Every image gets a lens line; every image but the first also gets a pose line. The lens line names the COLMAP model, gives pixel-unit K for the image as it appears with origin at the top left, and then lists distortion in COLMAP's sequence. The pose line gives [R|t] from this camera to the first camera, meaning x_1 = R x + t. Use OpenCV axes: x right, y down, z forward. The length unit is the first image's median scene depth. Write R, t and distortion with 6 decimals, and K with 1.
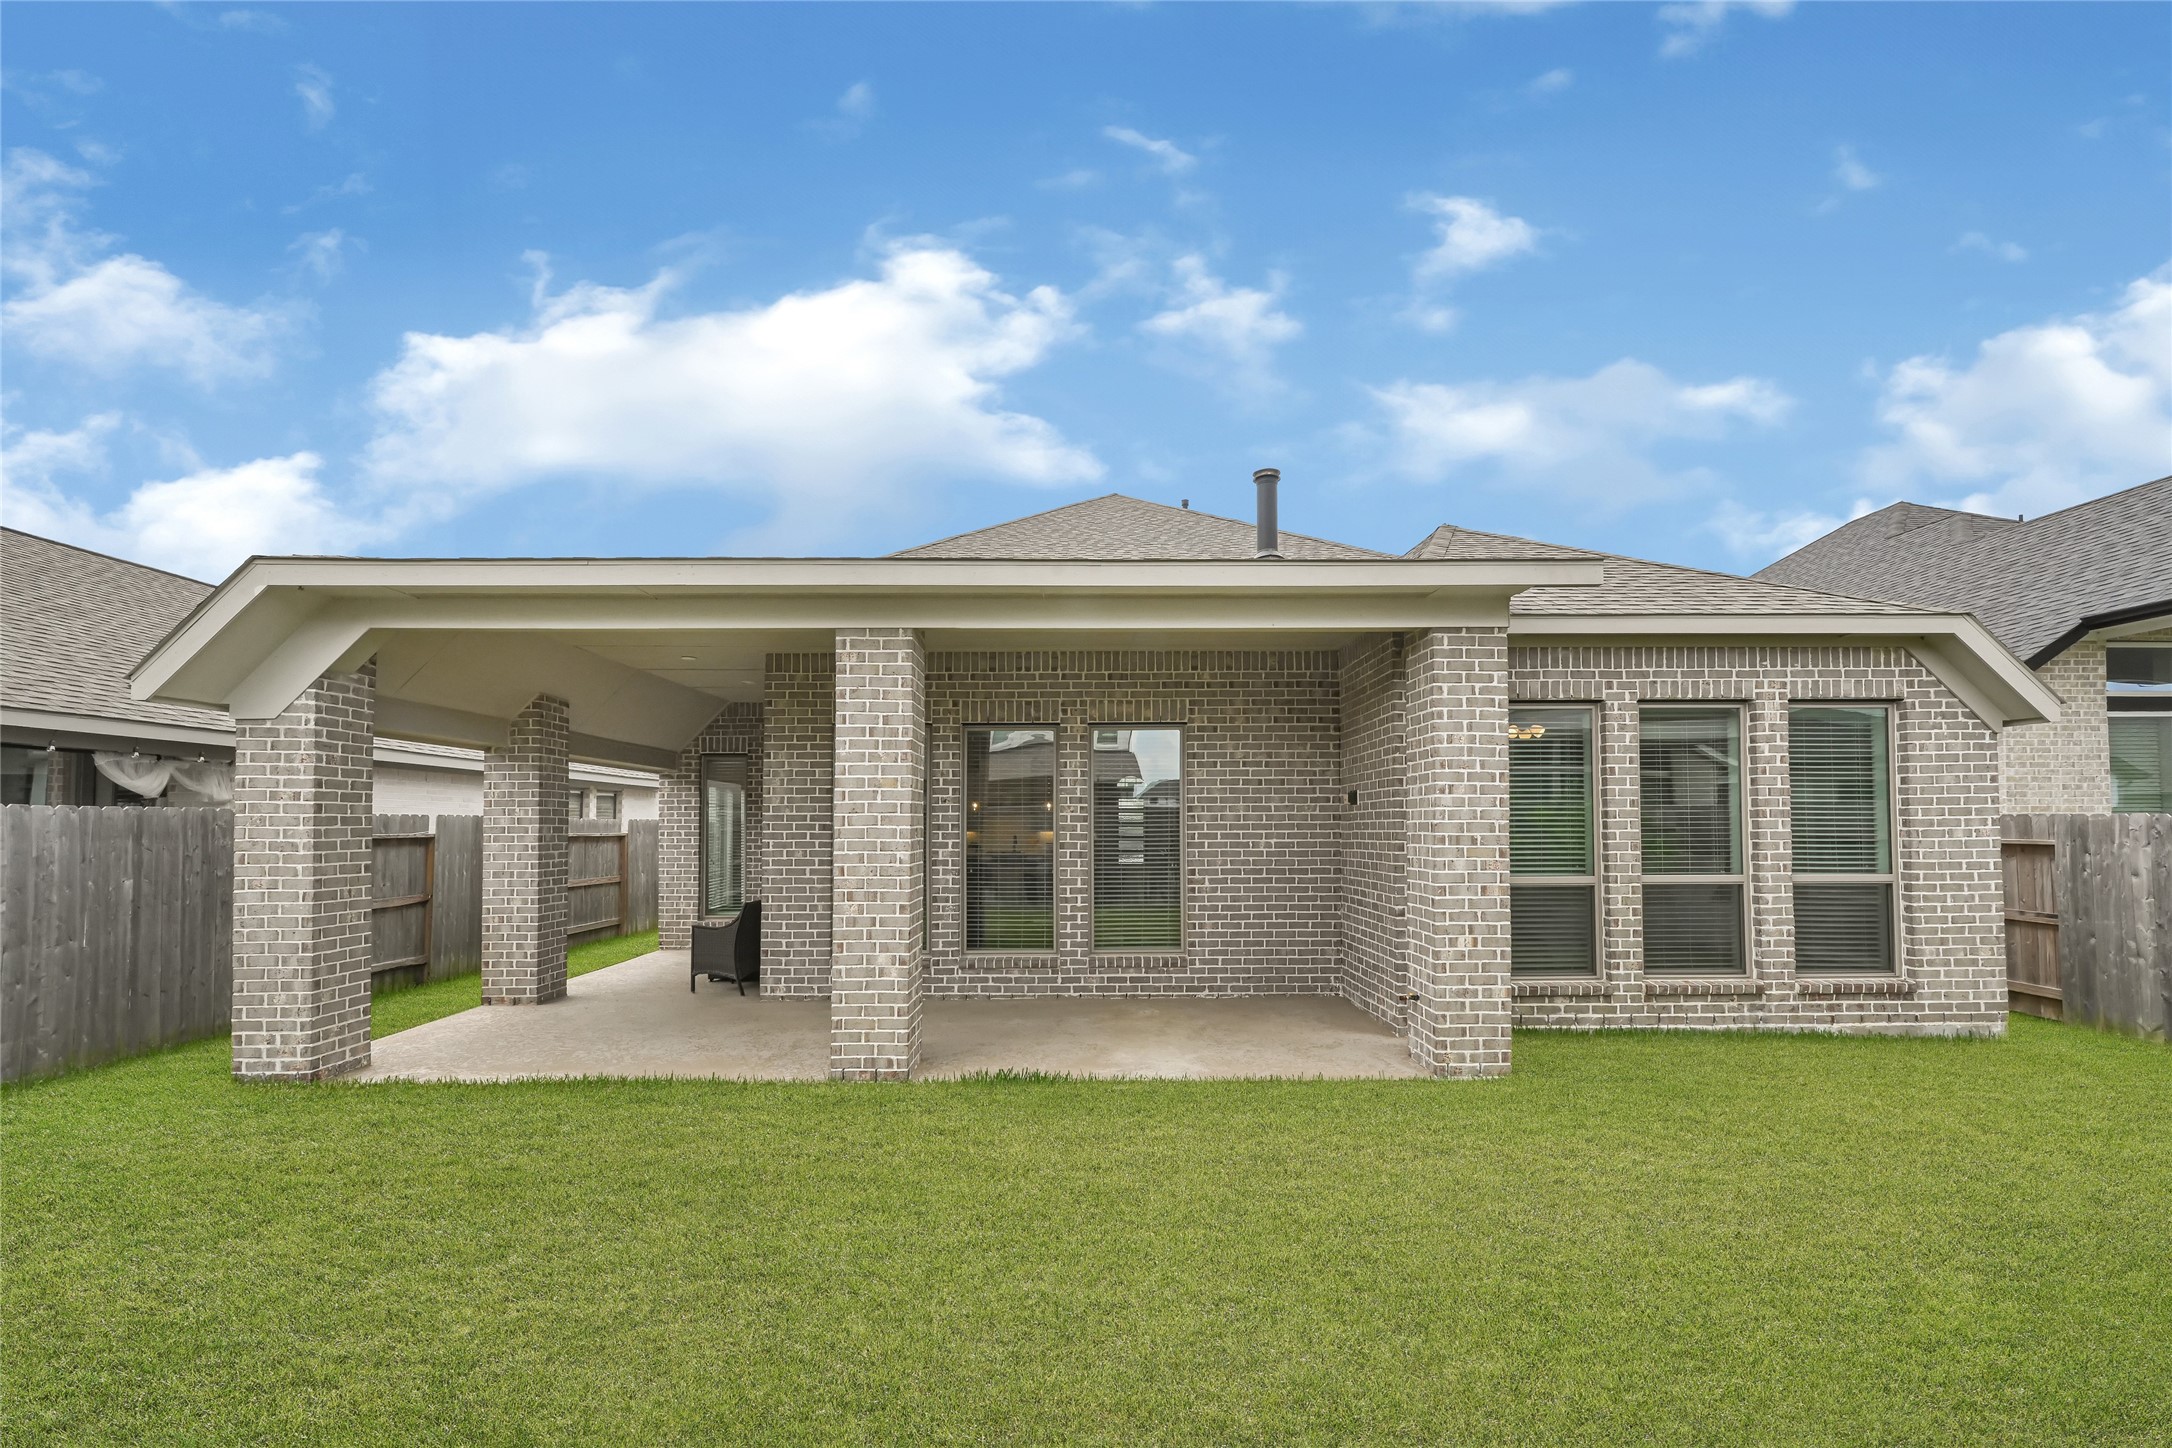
lens RADIAL K [[902.0, 0, 1088.6], [0, 902.0, 786.0], [0, 0, 1]] dist [0.001596, -0.000015]
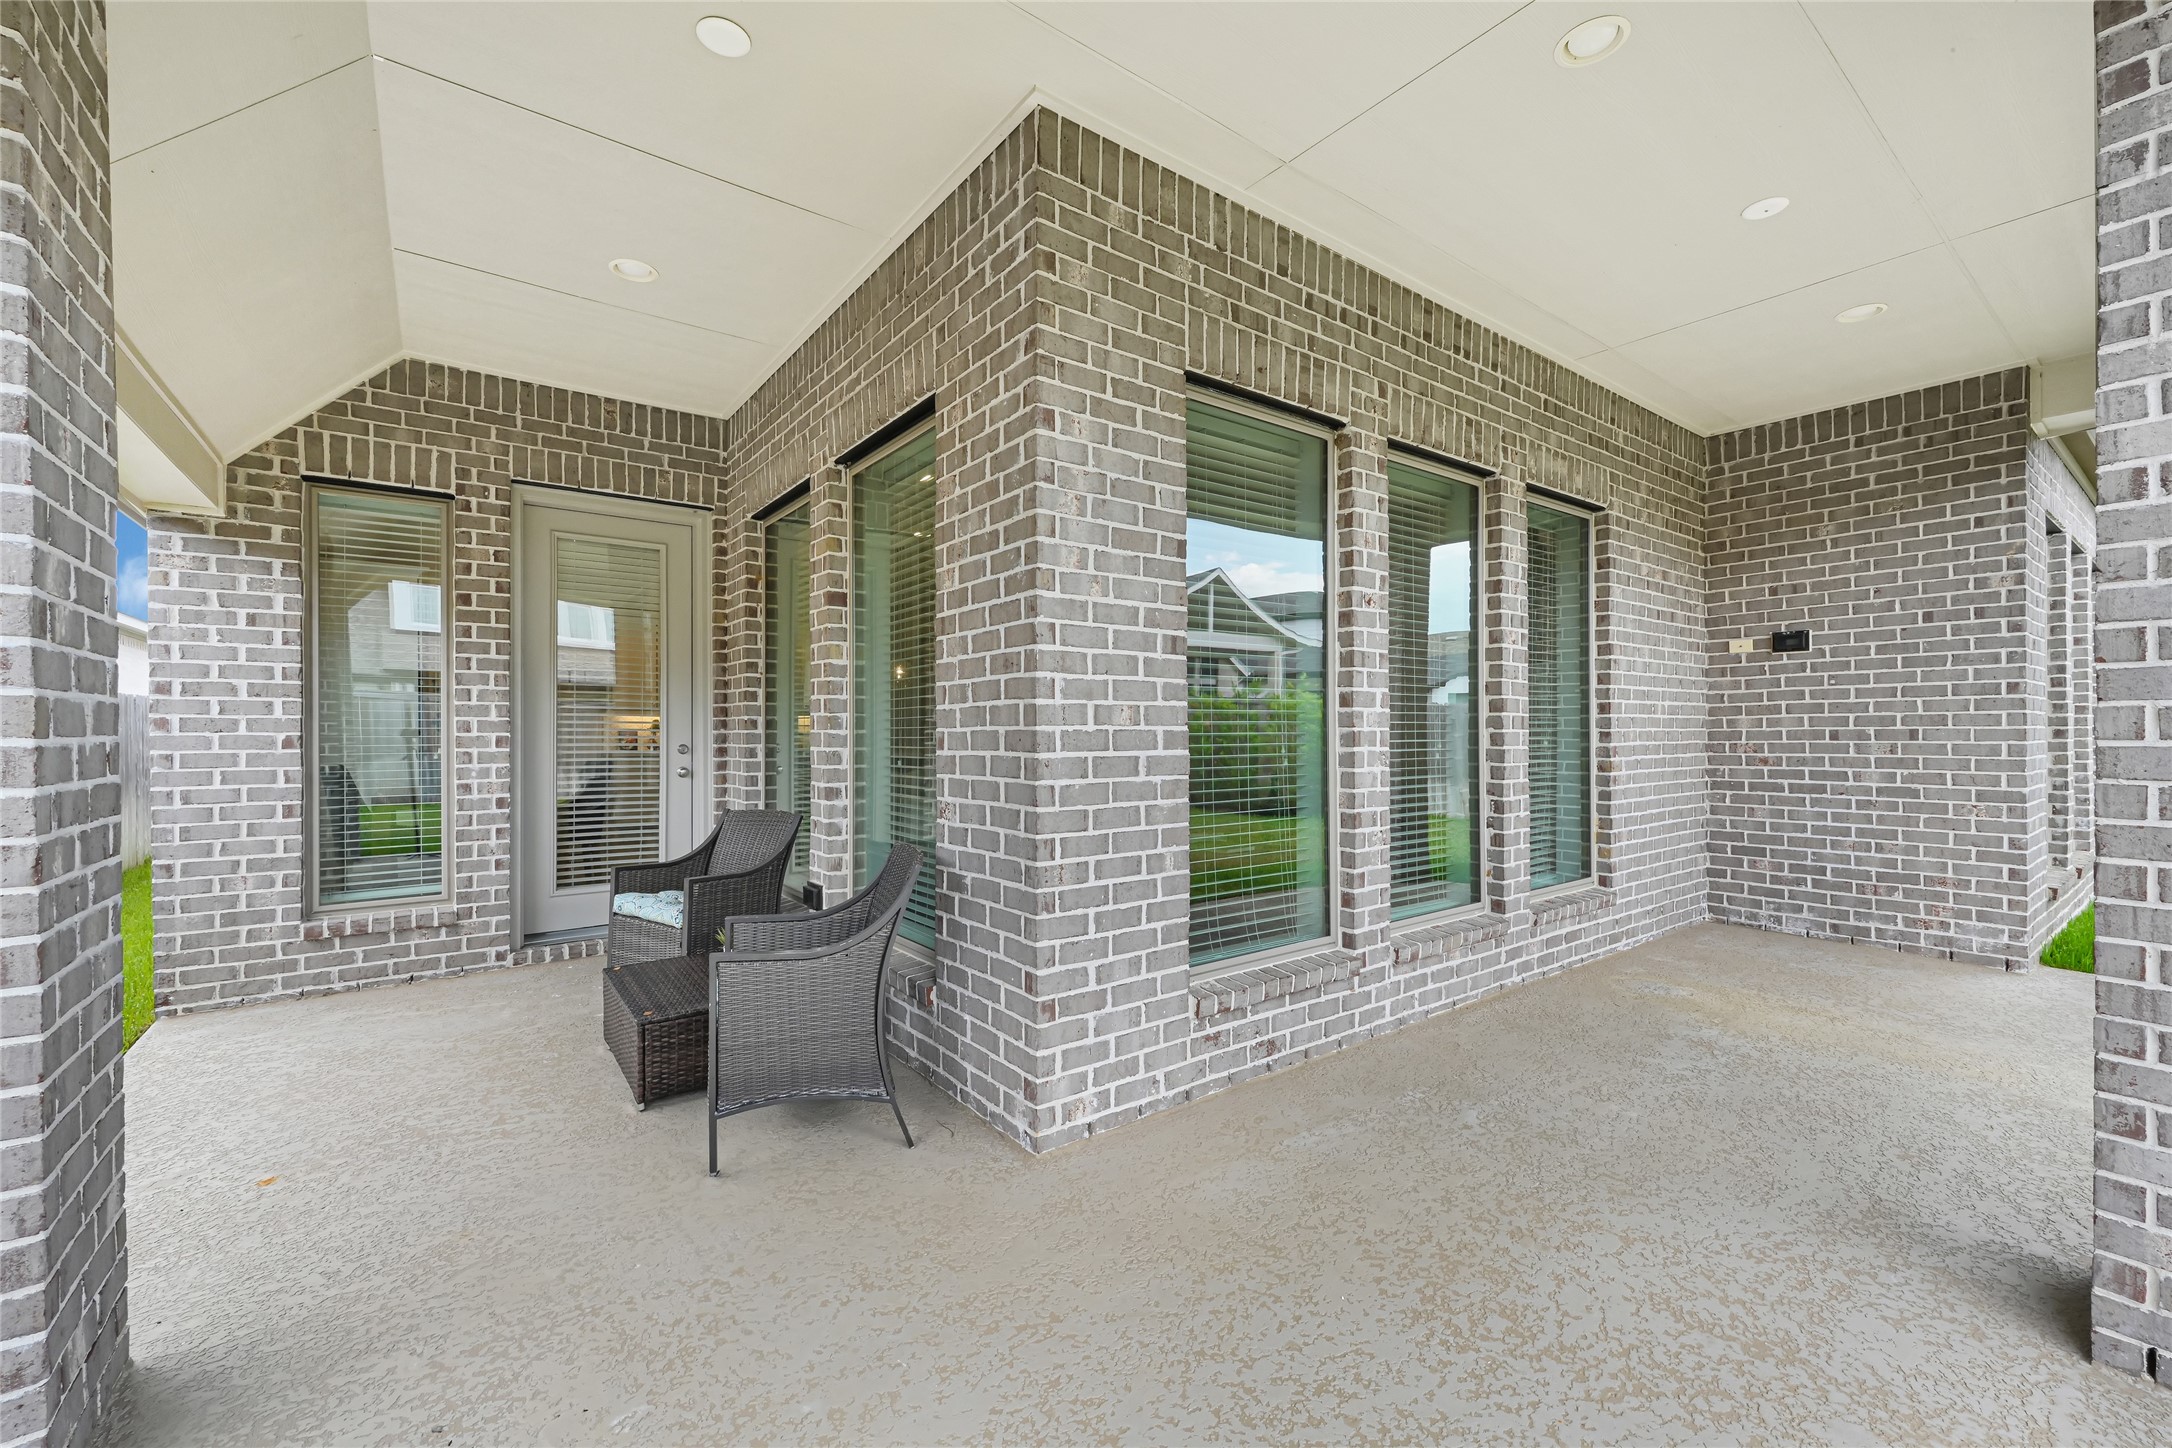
lens RADIAL K [[875.7, 0, 1088.2], [0, 875.7, 729.2], [0, 0, 1]] dist [-0.000301, -0.000172]
pose [[0.814741, -0.000015, 0.579825, -0.638385], [-0.023888, 0.999150, 0.033592, 0.083022], [-0.579333, -0.041220, 0.814048, 0.872269]]
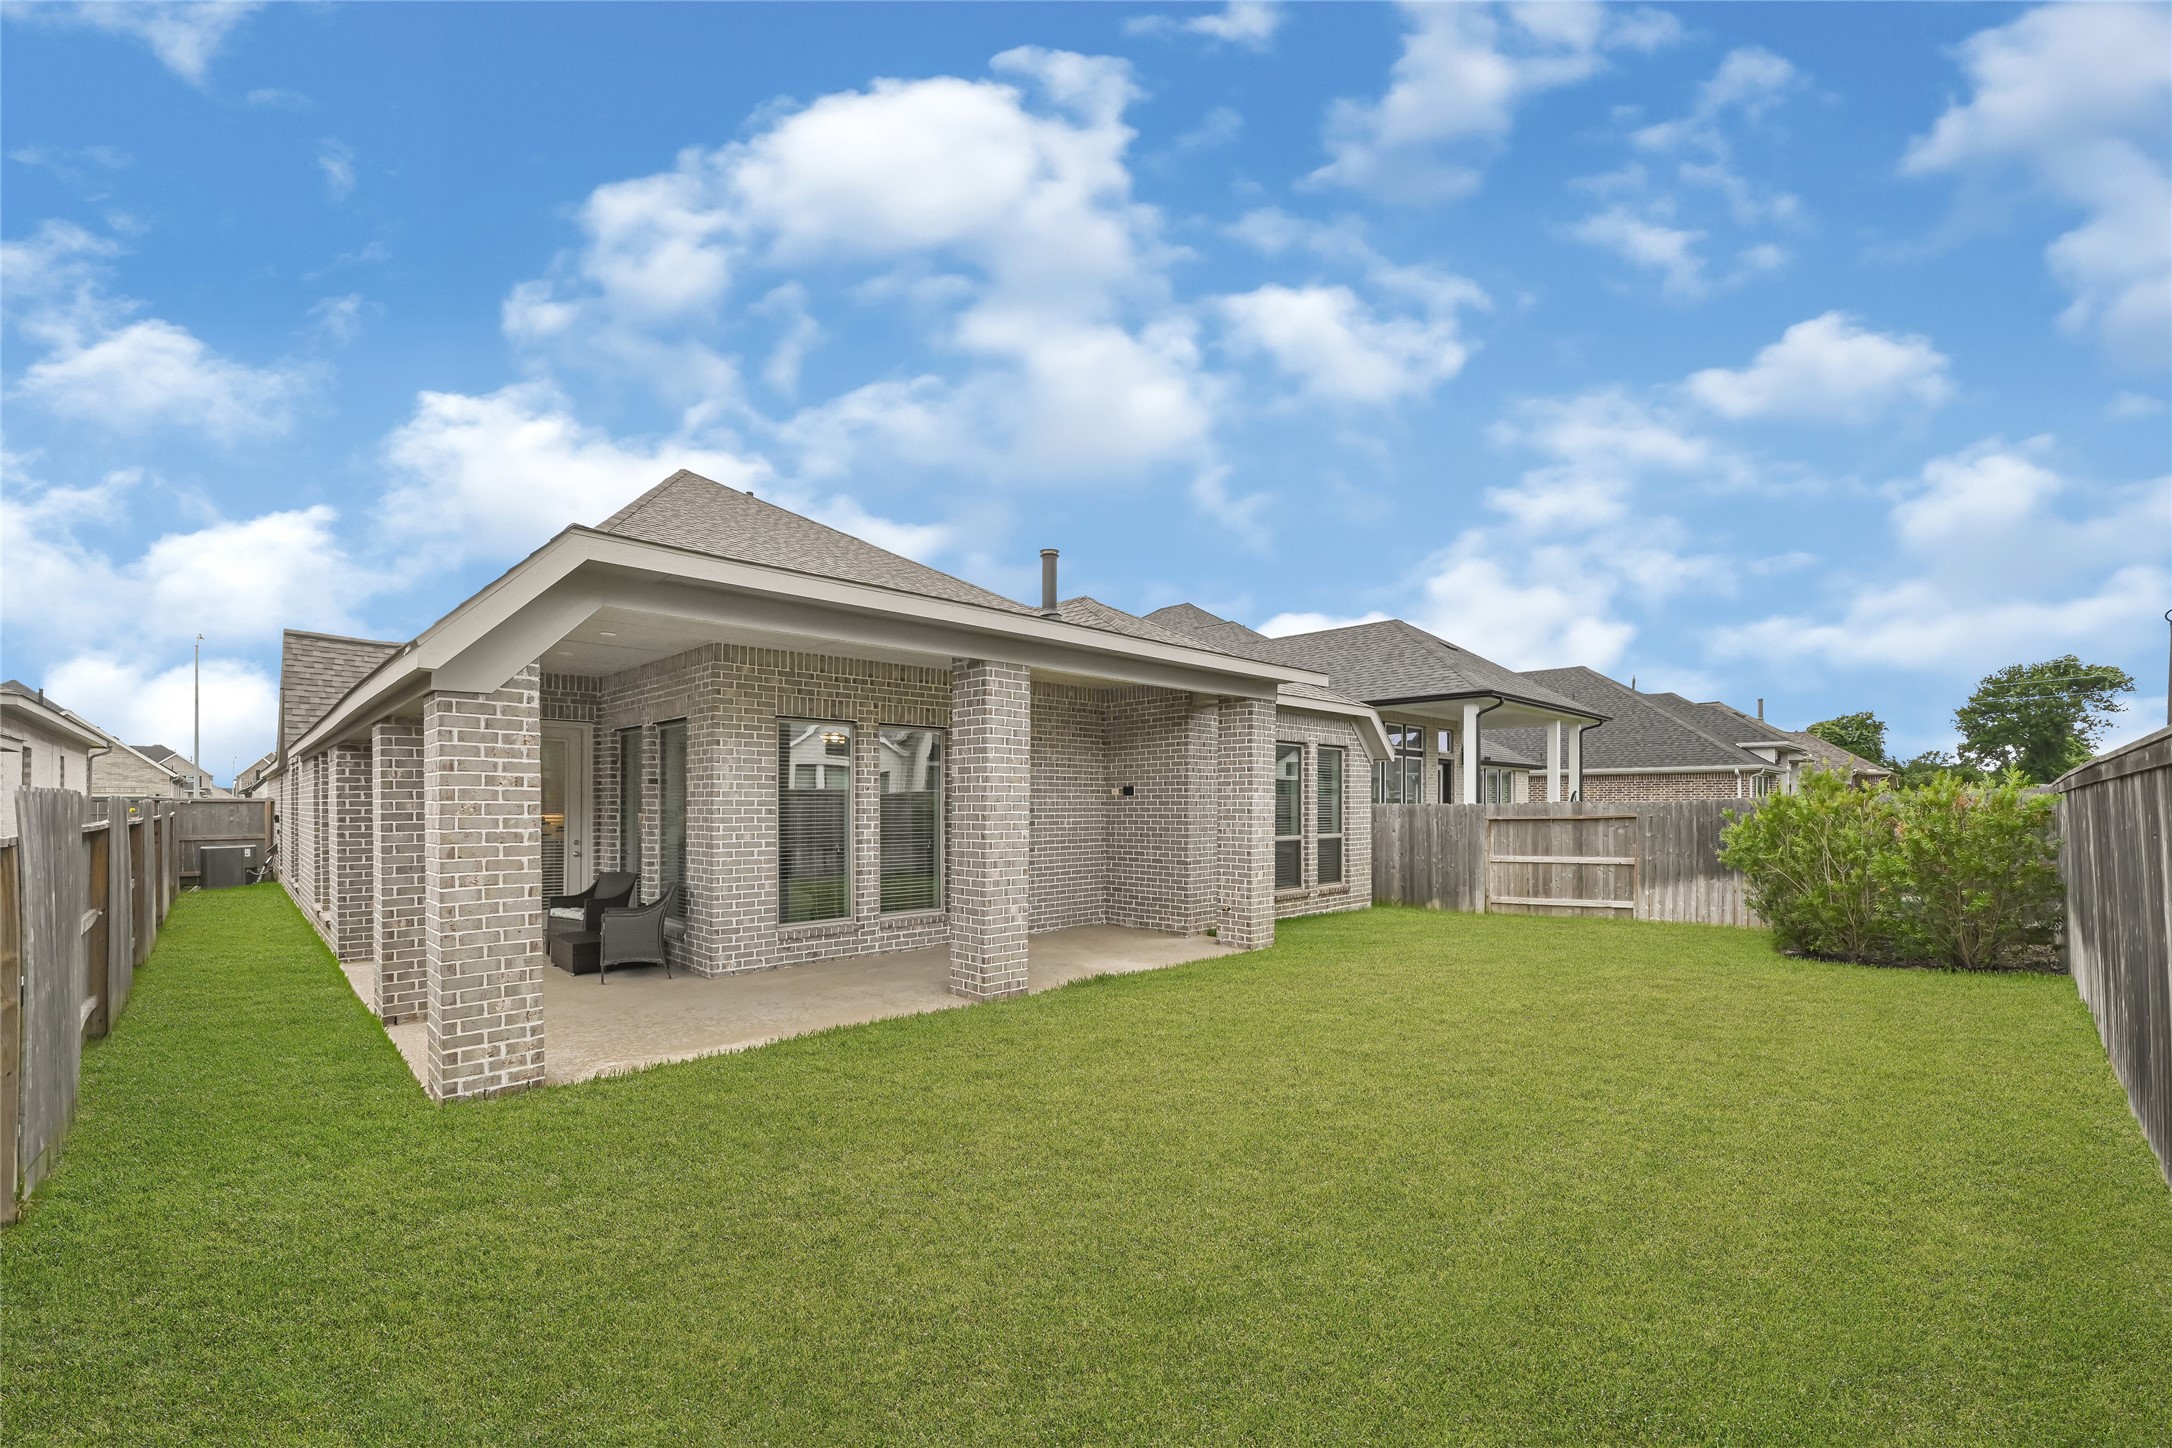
lens RADIAL K [[870.3, 0, 1083.2], [0, 870.3, 801.3], [0, 0, 1]] dist [-0.000873, -0.000023]
pose [[0.729314, 0.004141, 0.684166, -0.880919], [-0.032013, 0.999093, 0.028078, -0.009556], [-0.683429, -0.042380, 0.728786, -0.019250]]
